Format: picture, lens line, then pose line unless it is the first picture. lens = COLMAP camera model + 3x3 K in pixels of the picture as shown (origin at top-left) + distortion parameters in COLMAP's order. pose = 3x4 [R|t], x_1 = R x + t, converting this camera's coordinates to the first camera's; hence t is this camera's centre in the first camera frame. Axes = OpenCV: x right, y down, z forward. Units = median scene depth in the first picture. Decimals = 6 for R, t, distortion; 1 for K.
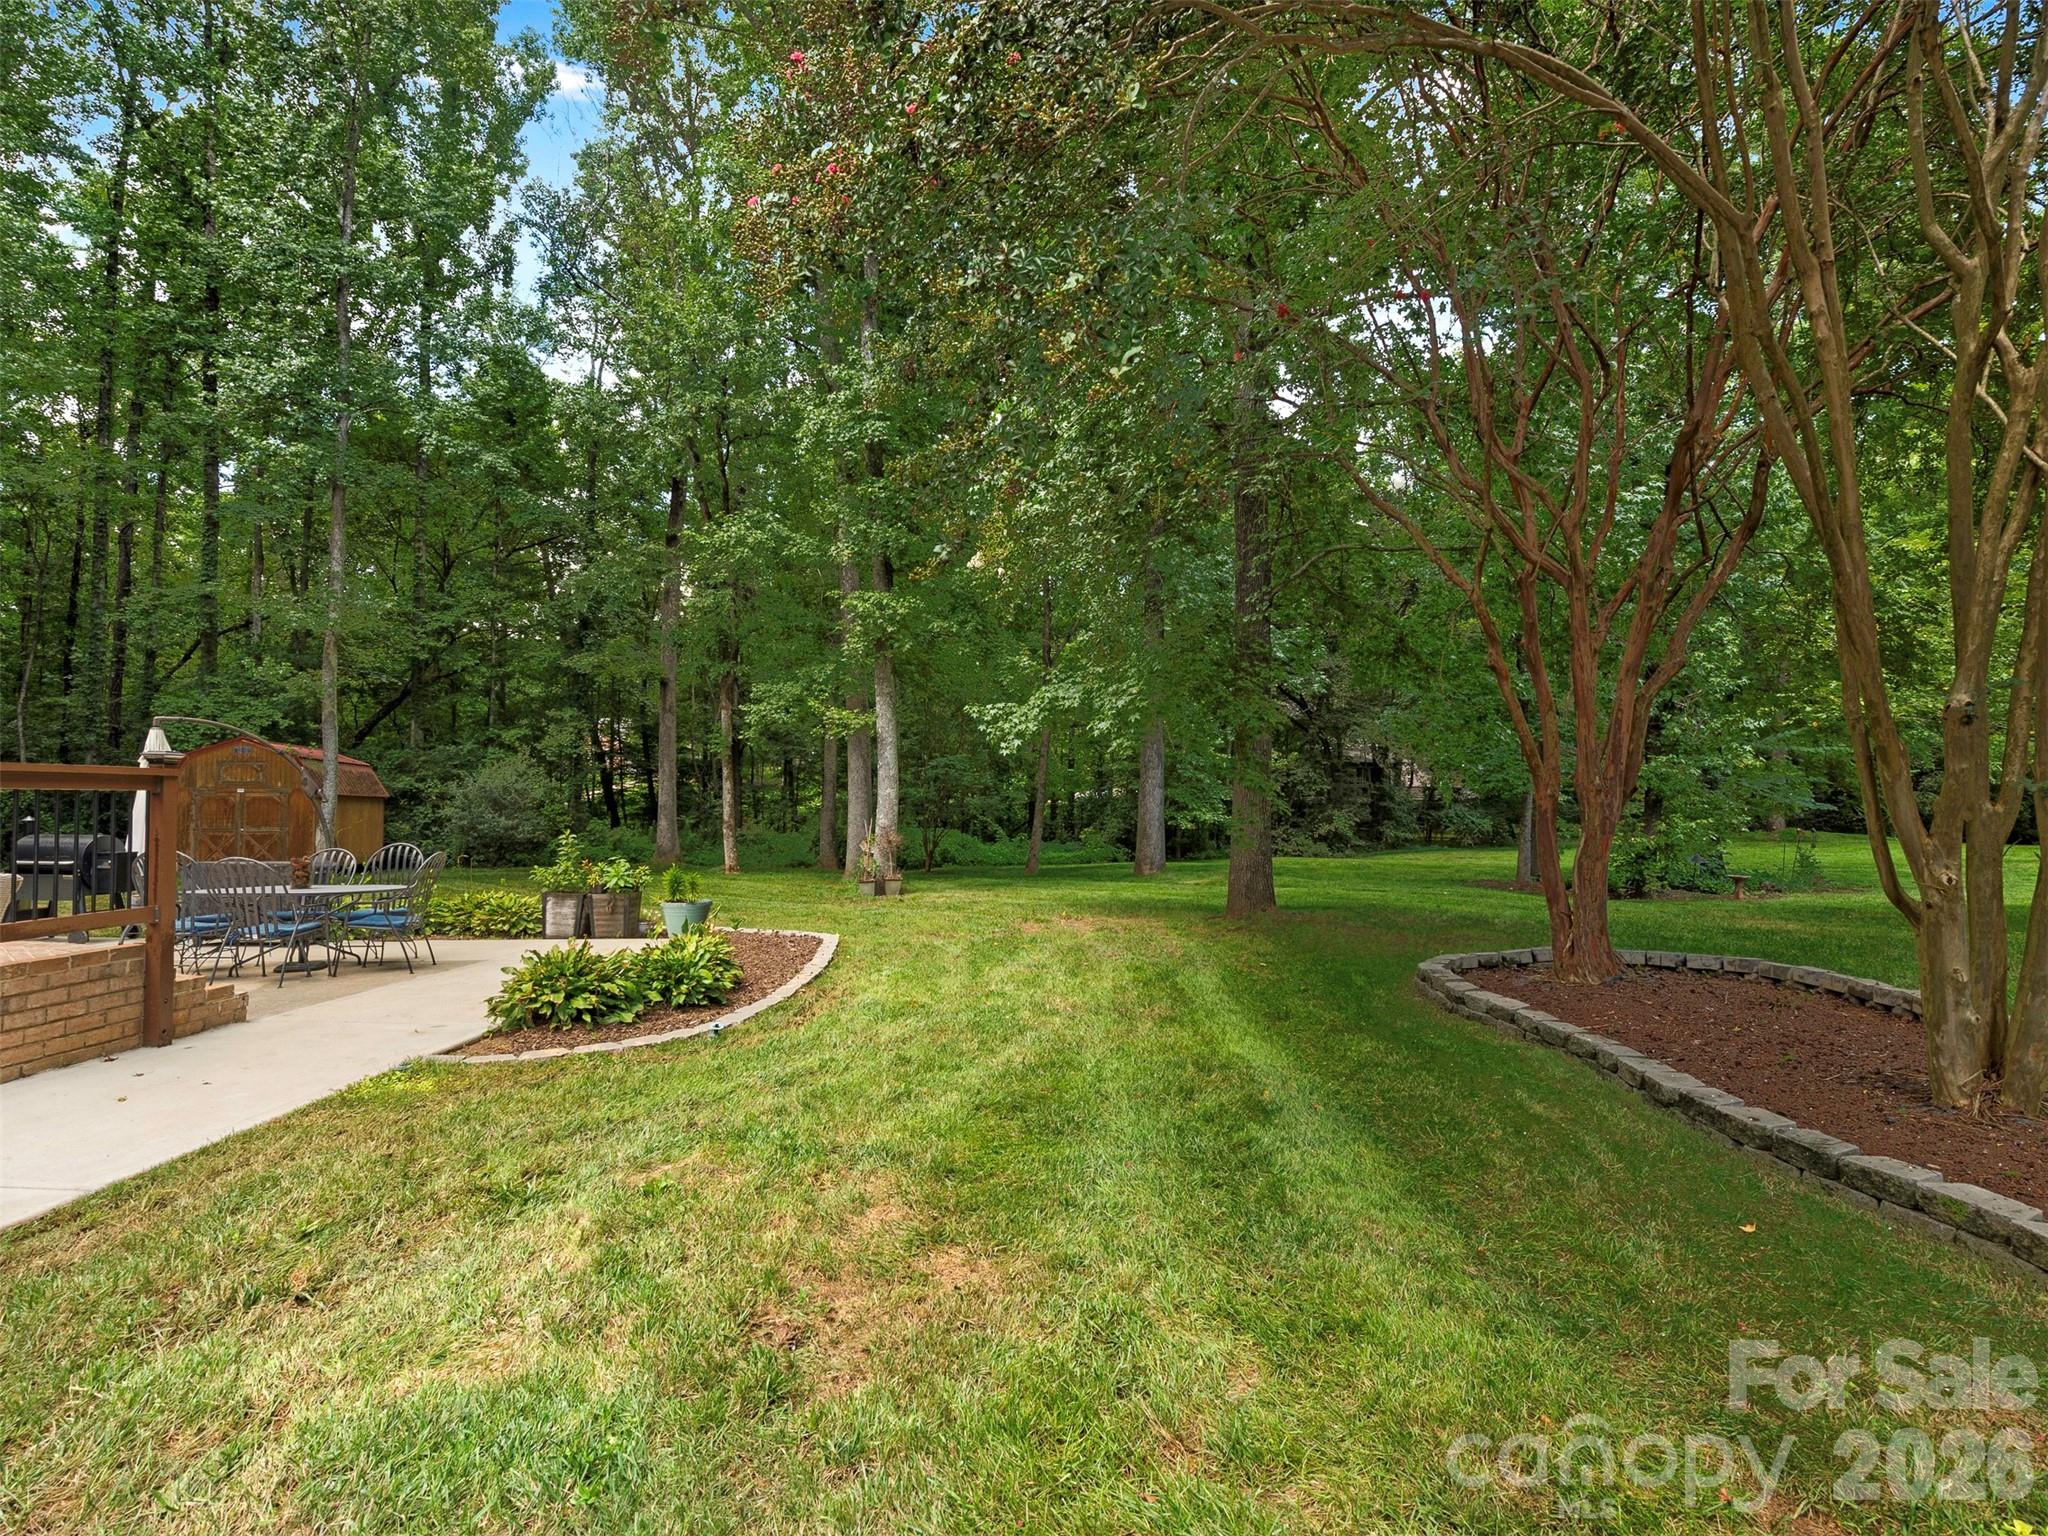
lens RADIAL K [[961.4, 0, 1025.4], [0, 961.4, 791.3], [0, 0, 1]] dist [0.033478, -0.000301]
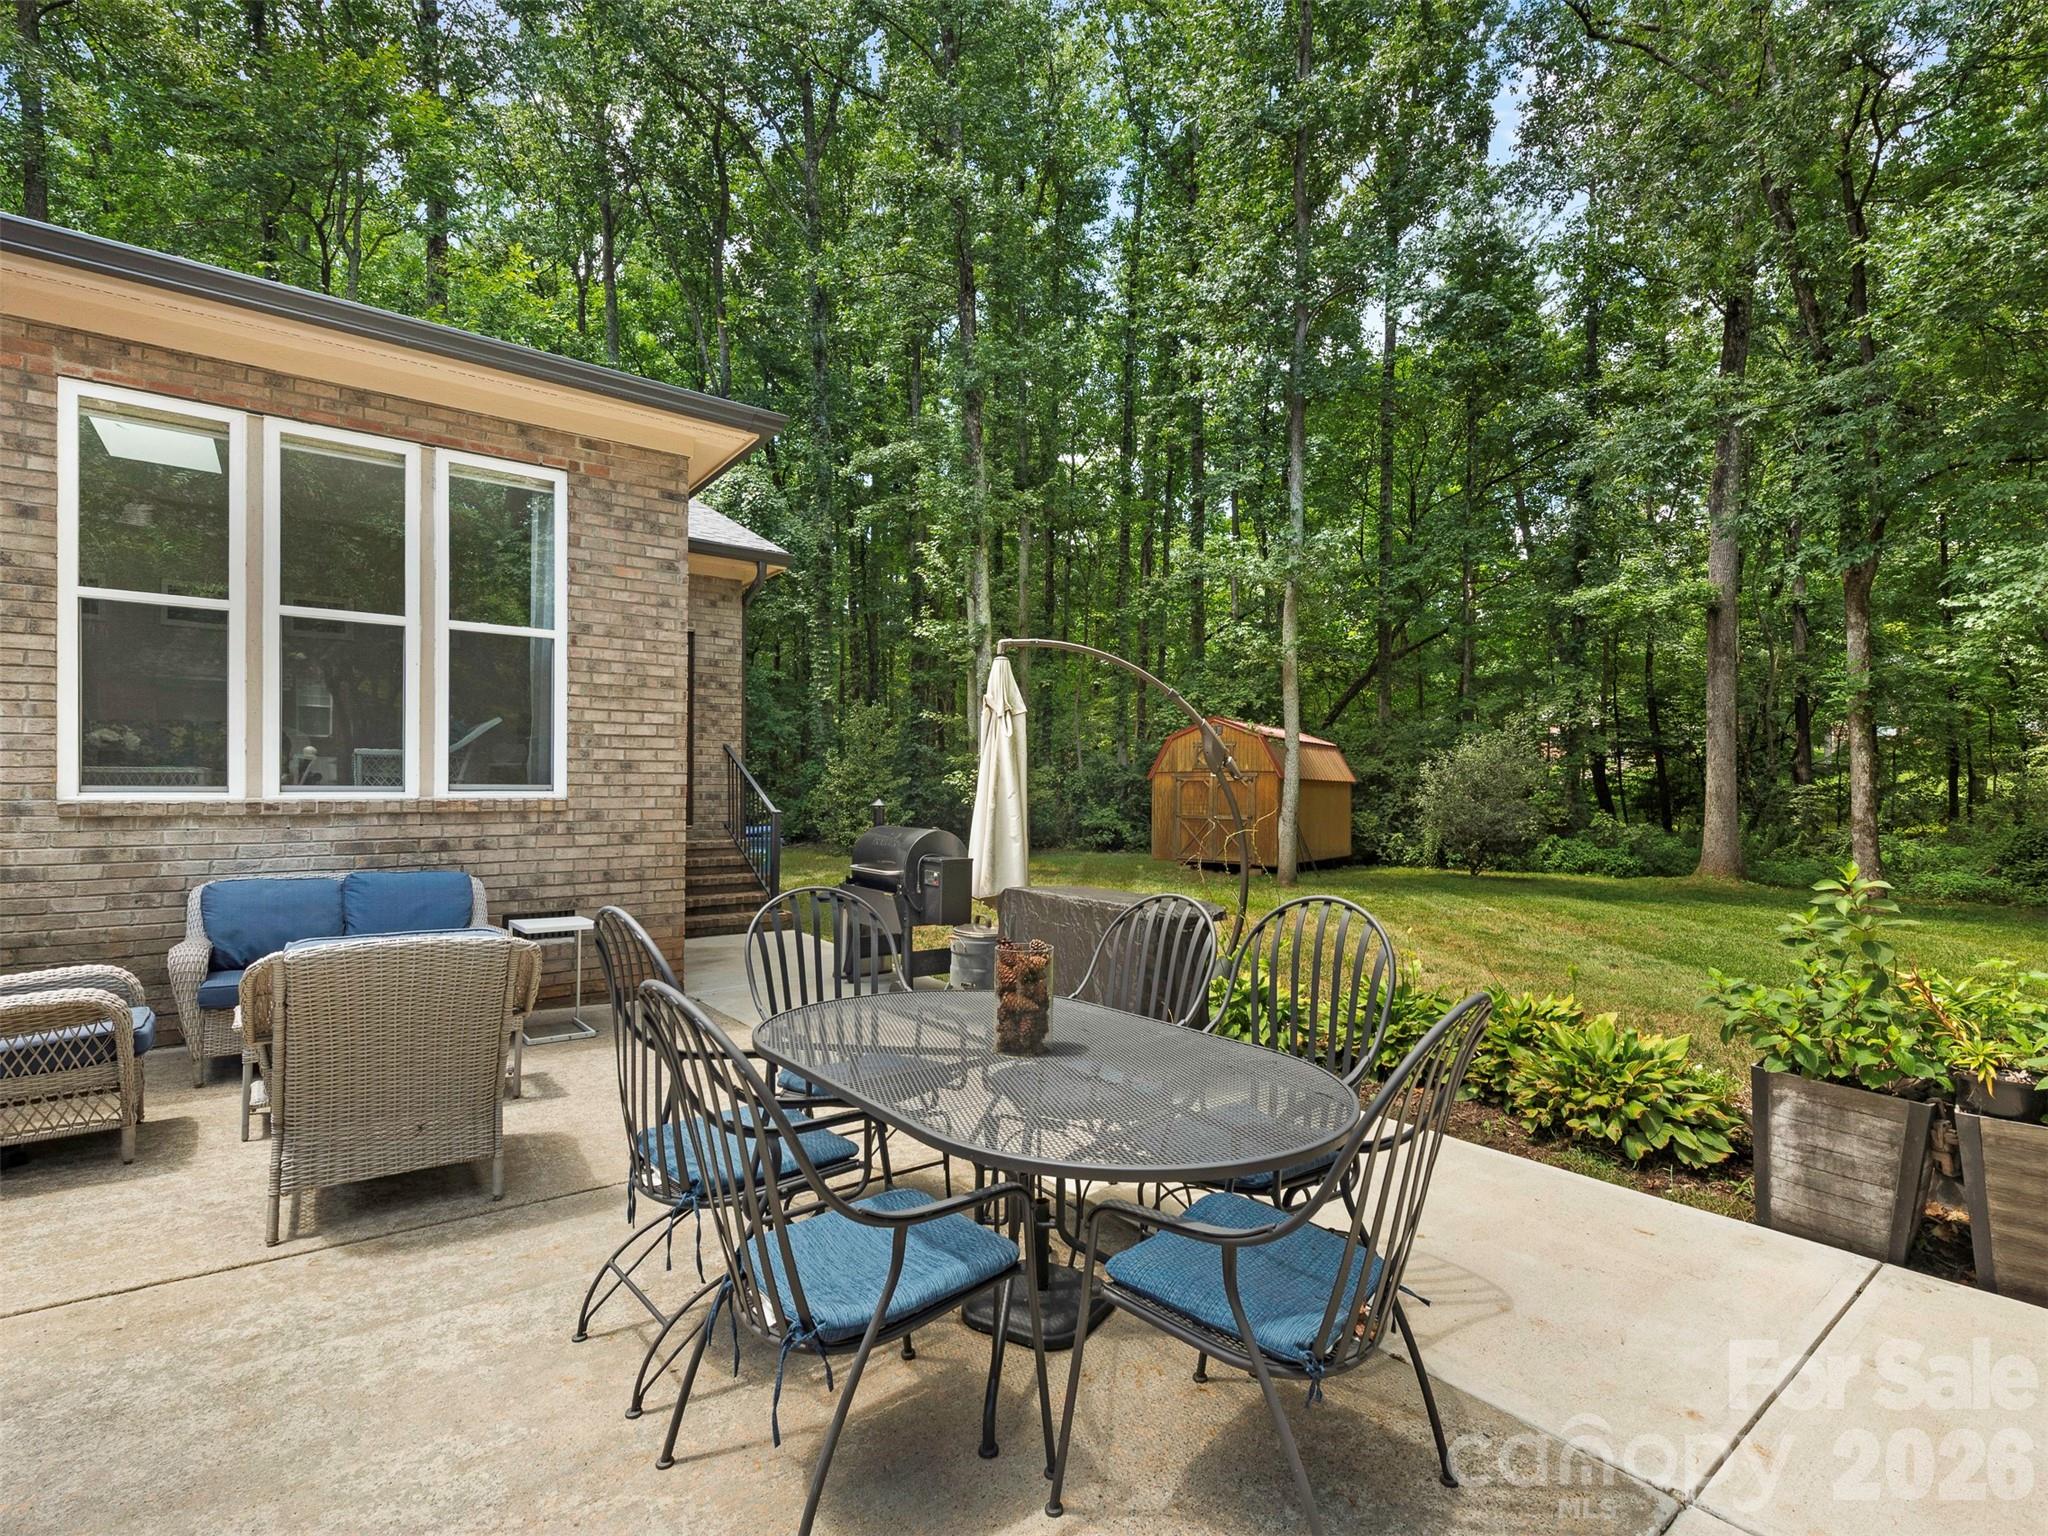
lens RADIAL K [[931.1, 0, 993.2], [0, 931.1, 769.8], [0, 0, 1]] dist [-0.001699, -0.001173]
pose [[0.574491, -0.016585, -0.818343, -0.150445], [0.006041, 0.999853, -0.016023, 0.005992], [0.818489, 0.004262, 0.574507, 0.243659]]
